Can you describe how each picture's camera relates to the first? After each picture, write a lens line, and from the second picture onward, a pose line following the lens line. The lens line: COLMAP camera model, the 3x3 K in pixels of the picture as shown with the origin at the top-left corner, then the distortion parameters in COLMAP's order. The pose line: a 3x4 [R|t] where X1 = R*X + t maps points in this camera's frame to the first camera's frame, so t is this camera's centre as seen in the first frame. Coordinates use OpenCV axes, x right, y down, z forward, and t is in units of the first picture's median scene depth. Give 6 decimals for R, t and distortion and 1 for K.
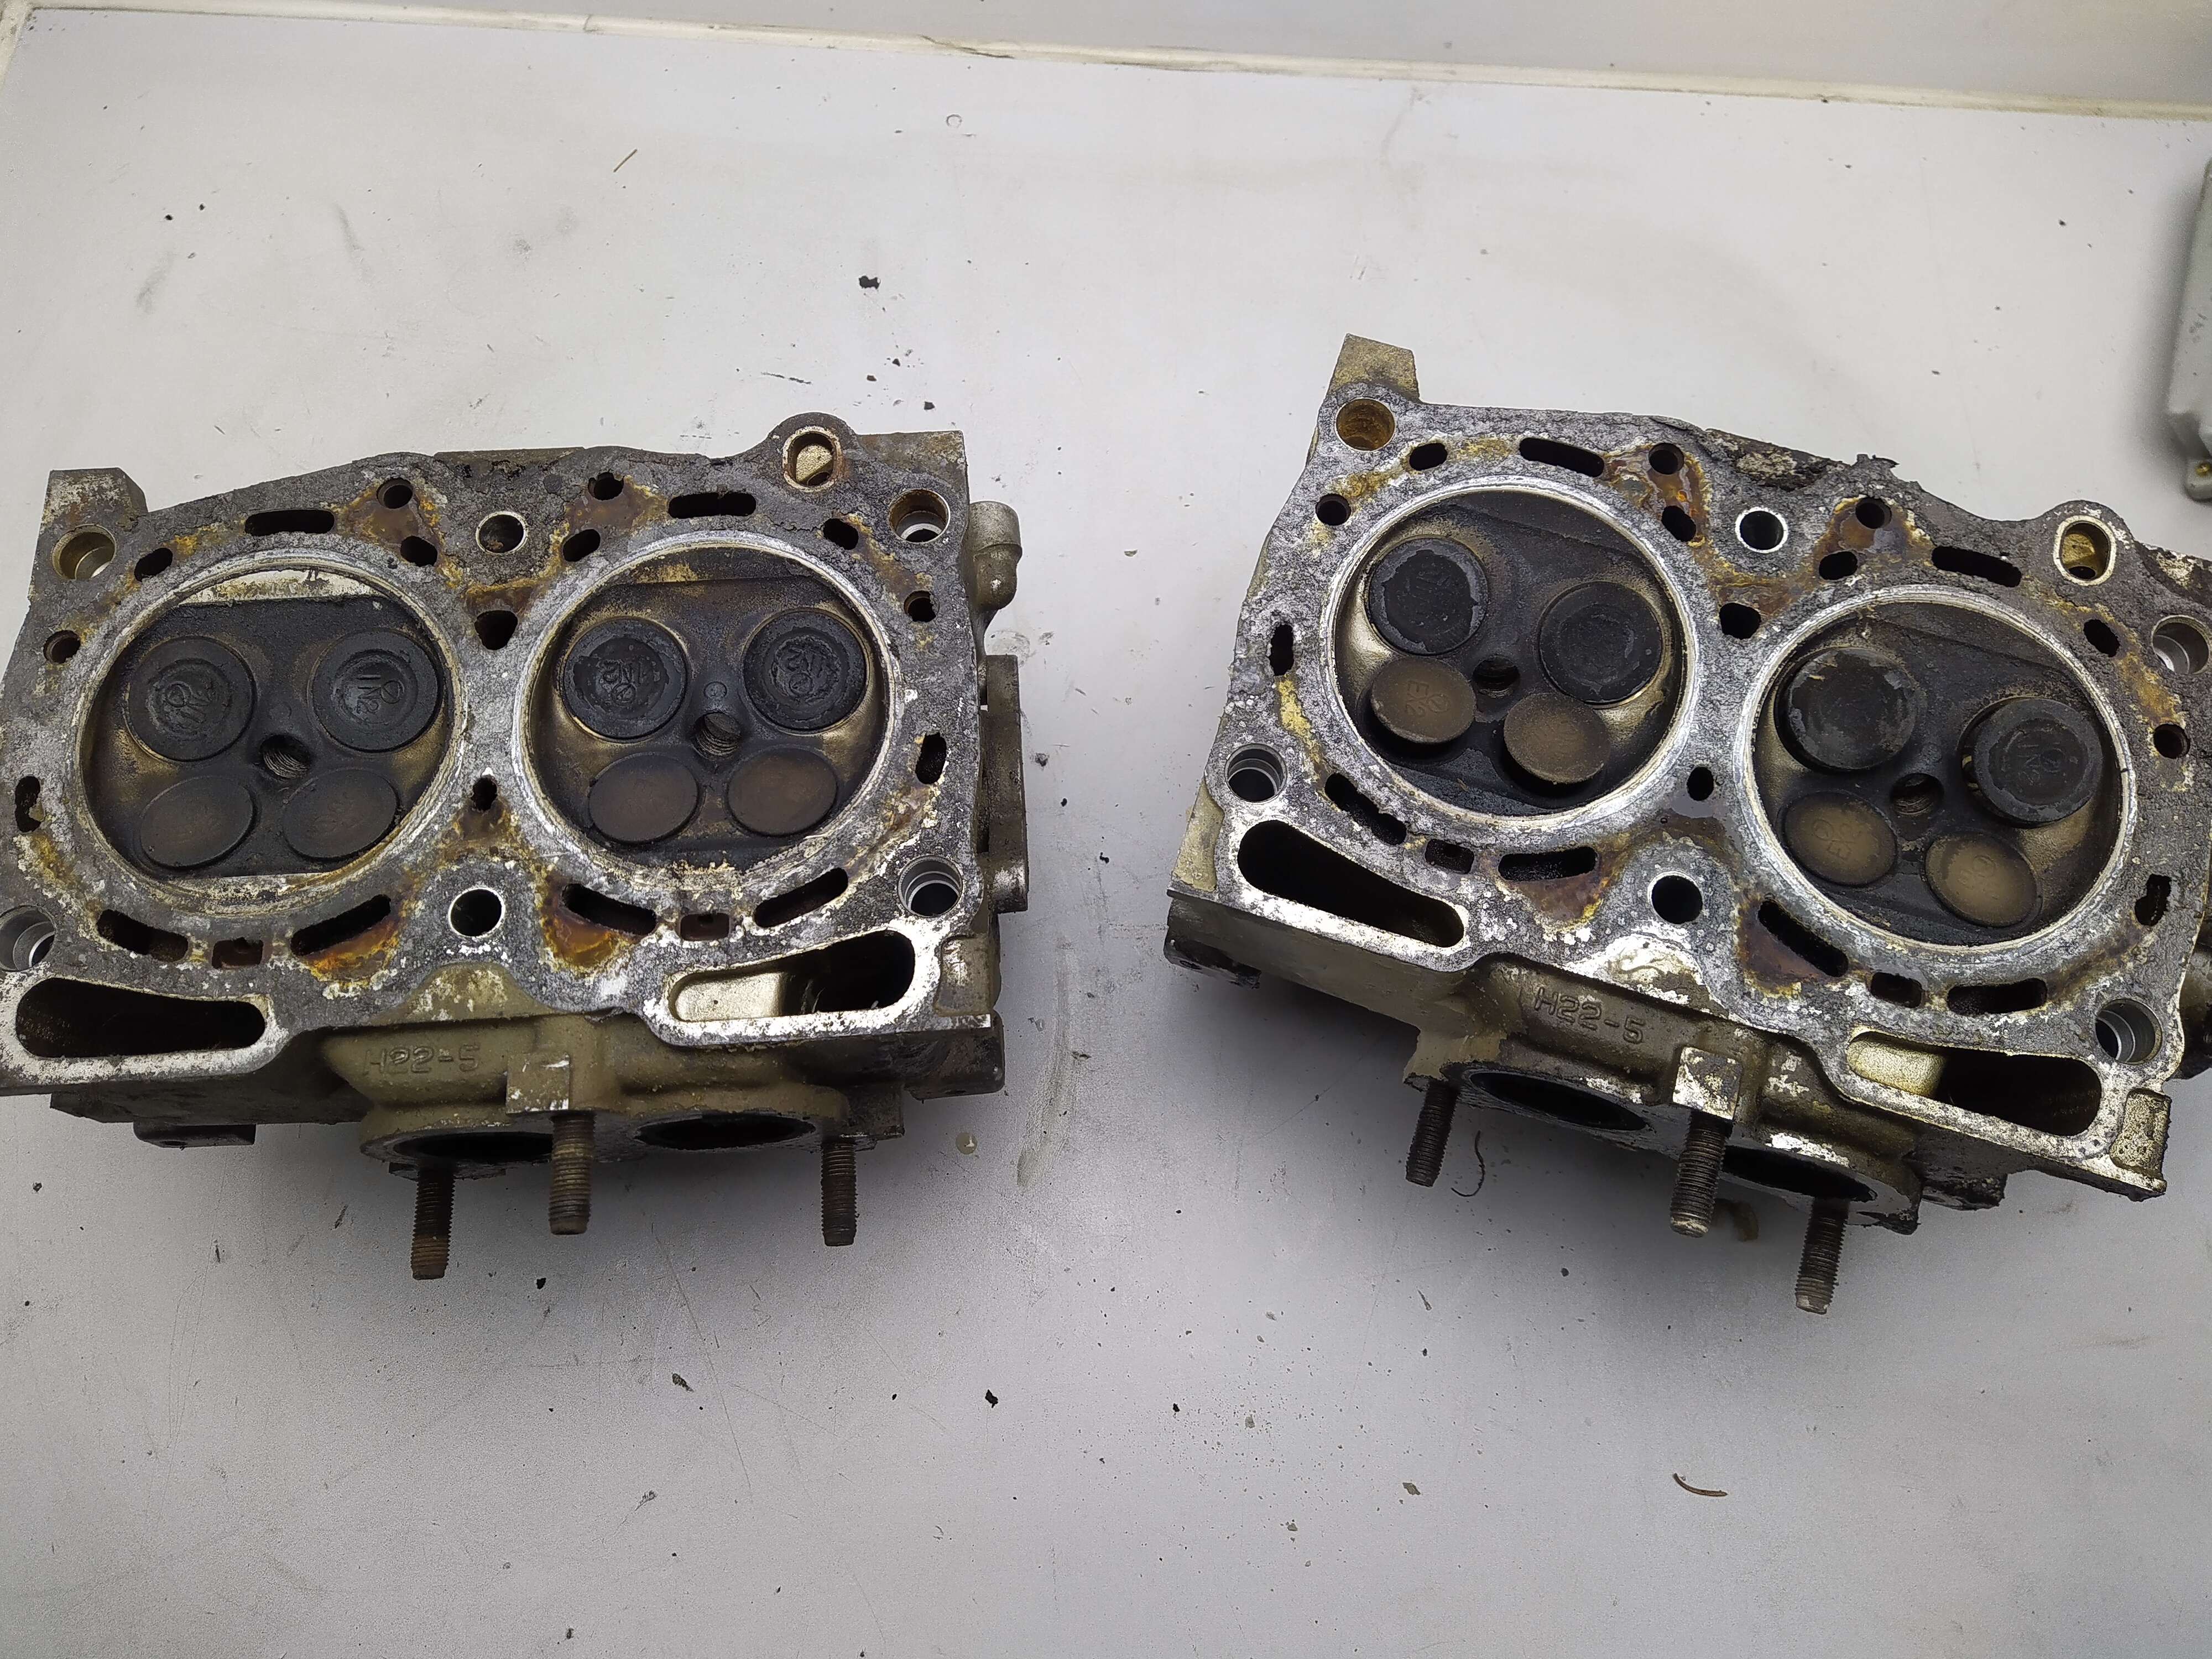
lens RADIAL K [[1638.5, 0, 1098.6], [0, 1638.5, 822.1], [0, 0, 1]] dist [0.112322, -0.185192]
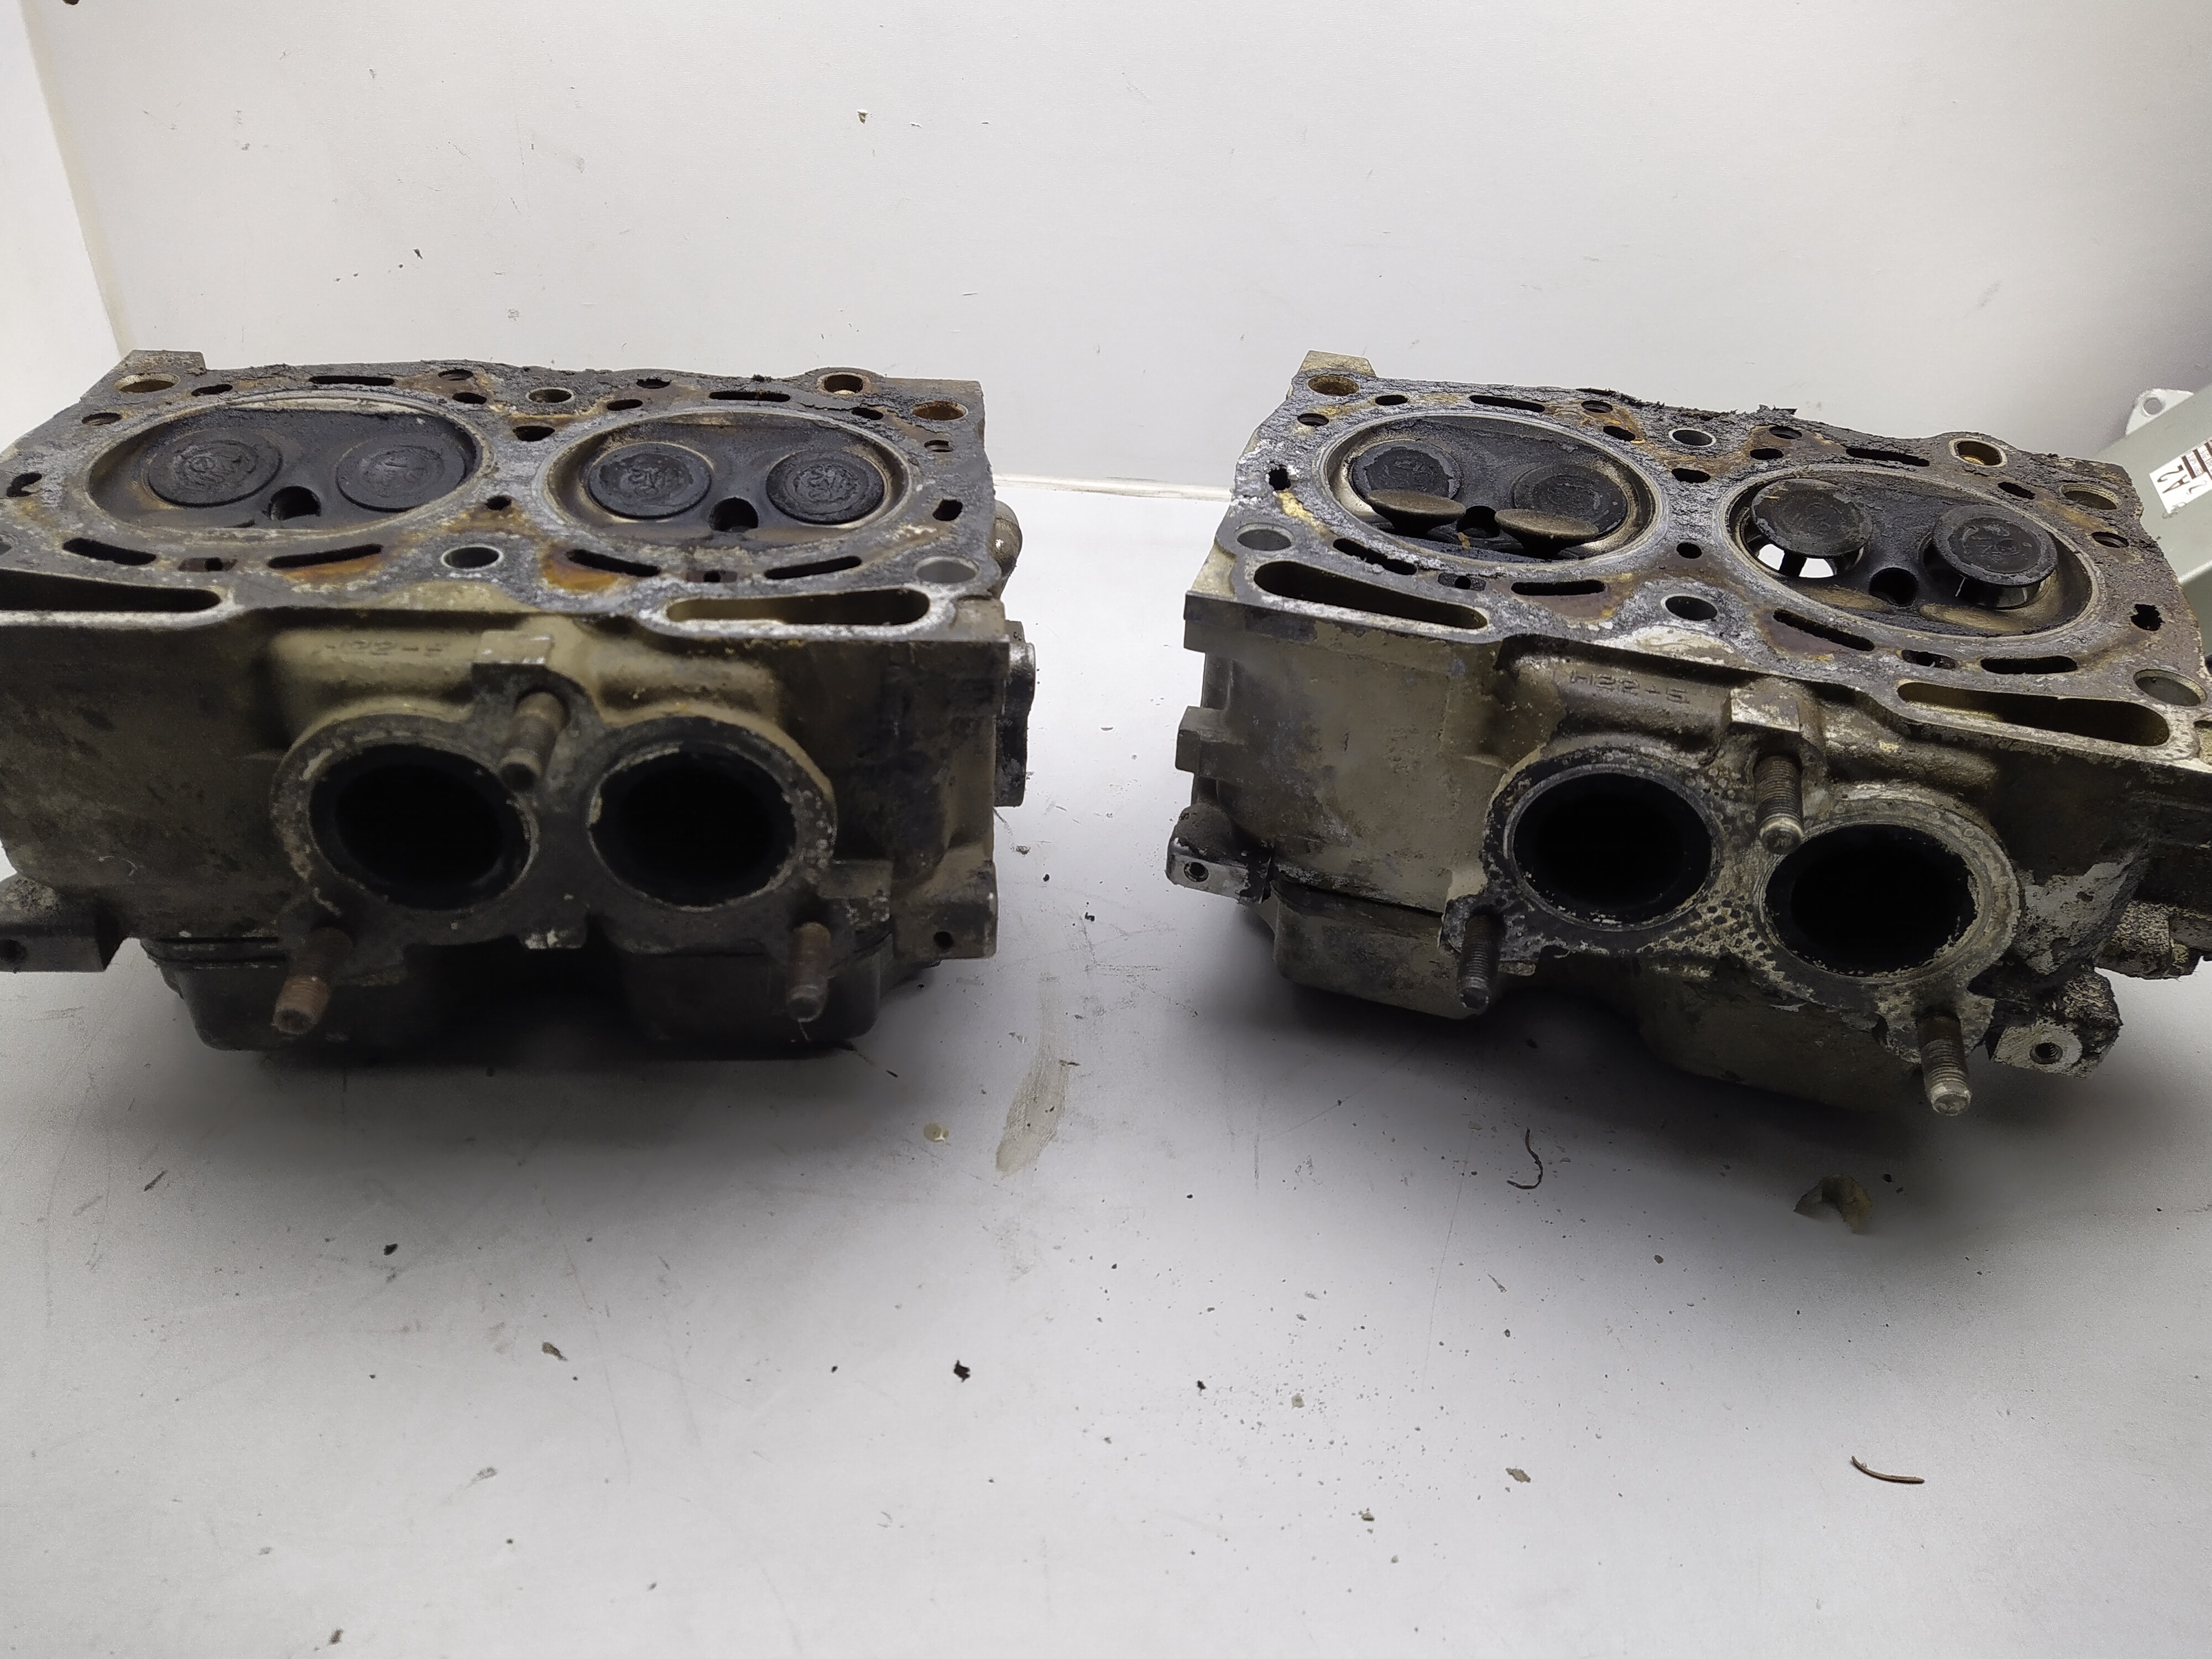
lens RADIAL K [[1640.9, 0, 1106.0], [0, 1640.9, 829.5], [0, 0, 1]] dist [0.114294, -0.175957]
pose [[0.997963, 0.023443, 0.059324, -0.059301], [0.015265, 0.815223, -0.578946, 0.707511], [-0.061934, 0.578672, 0.813205, 0.269969]]
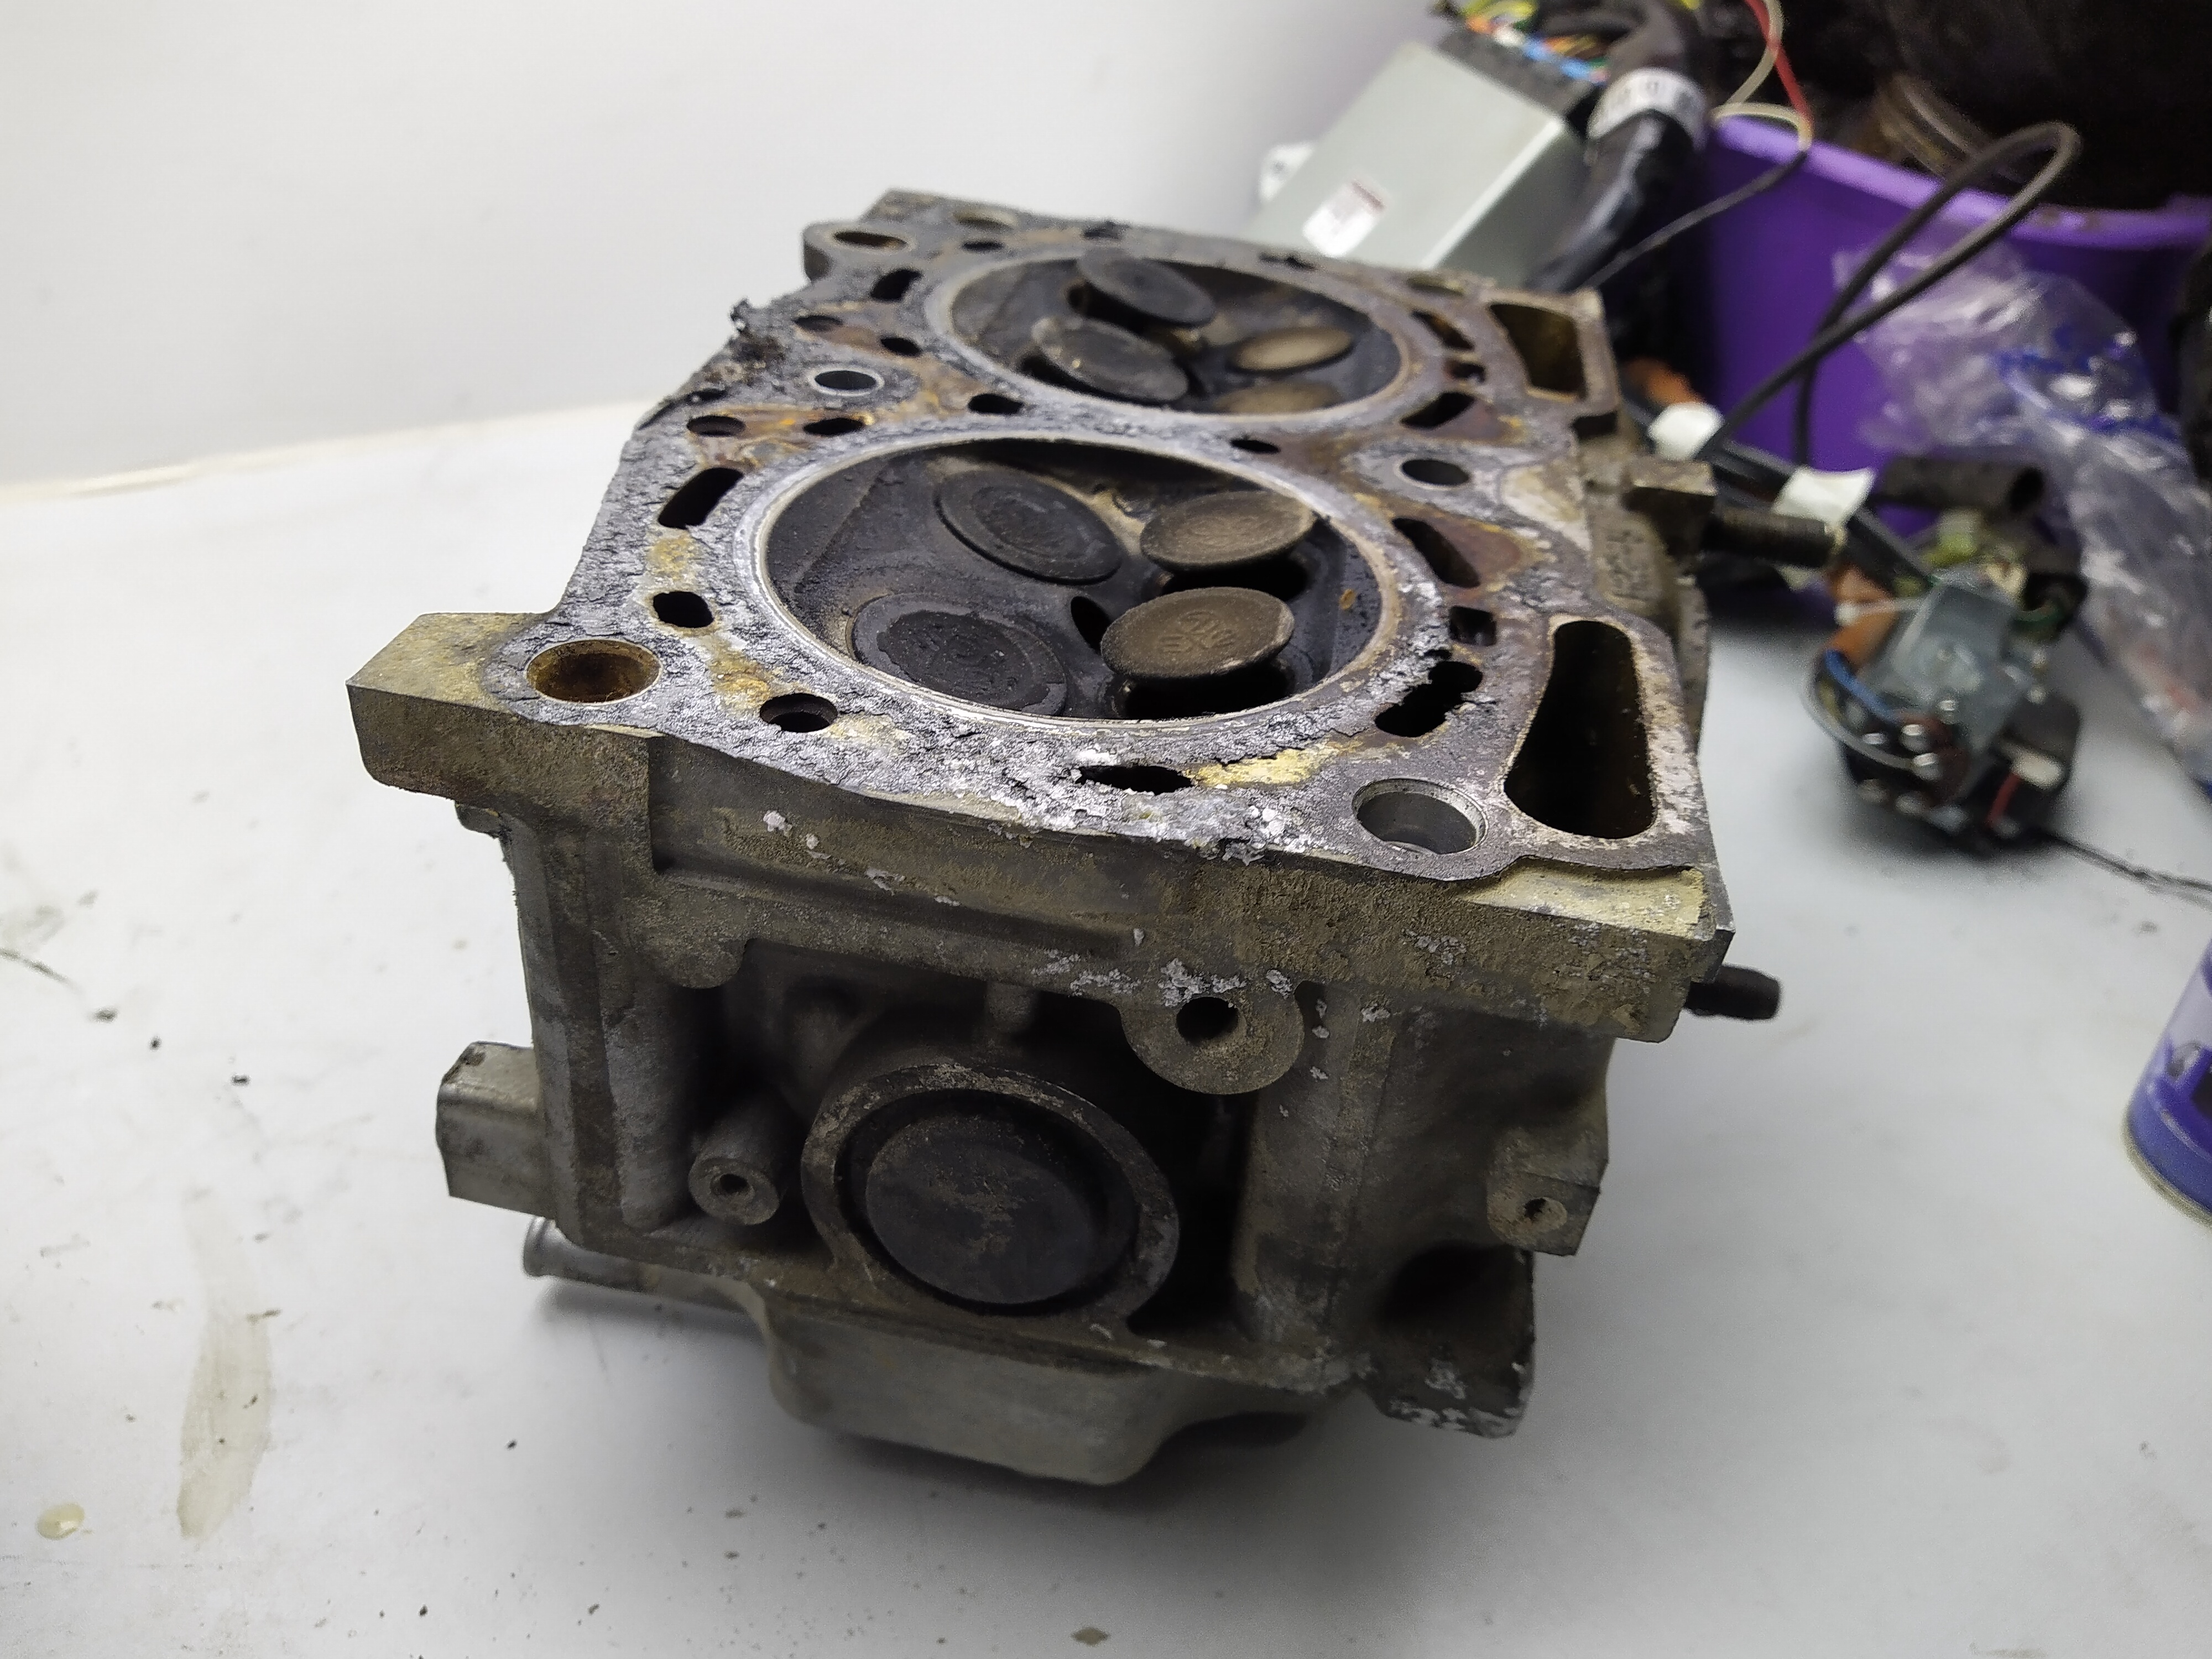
lens RADIAL K [[1673.8, 0, 1111.0], [0, 1673.8, 824.0], [0, 0, 1]] dist [0.094294, -0.158753]
pose [[-0.137827, -0.575041, 0.806431, -0.280691], [0.918084, 0.231343, 0.321873, -0.263392], [-0.371653, 0.784734, 0.496050, 0.785145]]
